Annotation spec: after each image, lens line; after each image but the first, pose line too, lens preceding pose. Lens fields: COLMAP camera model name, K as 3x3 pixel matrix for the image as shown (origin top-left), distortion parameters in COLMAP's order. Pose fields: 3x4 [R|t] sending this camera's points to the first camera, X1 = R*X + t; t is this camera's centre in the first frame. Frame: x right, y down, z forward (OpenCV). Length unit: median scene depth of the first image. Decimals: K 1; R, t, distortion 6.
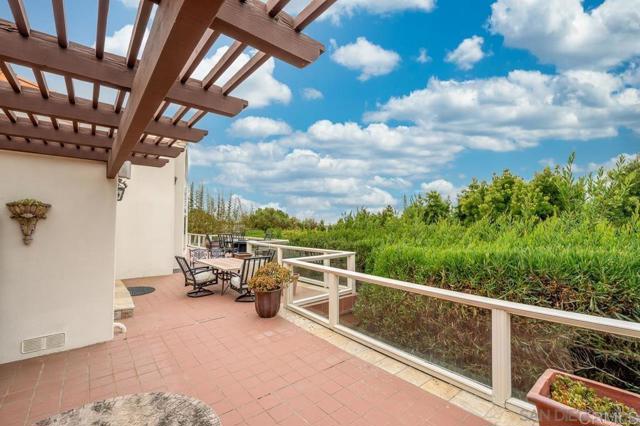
lens RADIAL K [[278.8, 0, 320.2], [0, 278.8, 214.1], [0, 0, 1]] dist [-0.000505, 0.000115]
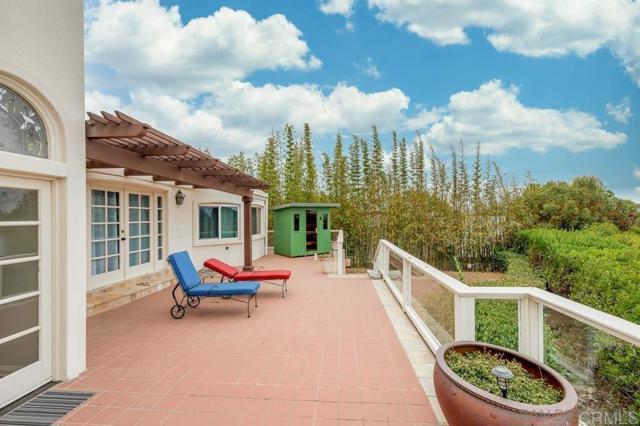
lens RADIAL K [[278.8, 0, 319.1], [0, 278.8, 214.6], [0, 0, 1]] dist [-0.000505, 0.000115]
pose [[0.714815, -0.015837, -0.699134, -0.186063], [0.034940, 0.999304, 0.013087, 0.020287], [0.698440, -0.033782, 0.714871, 0.459528]]
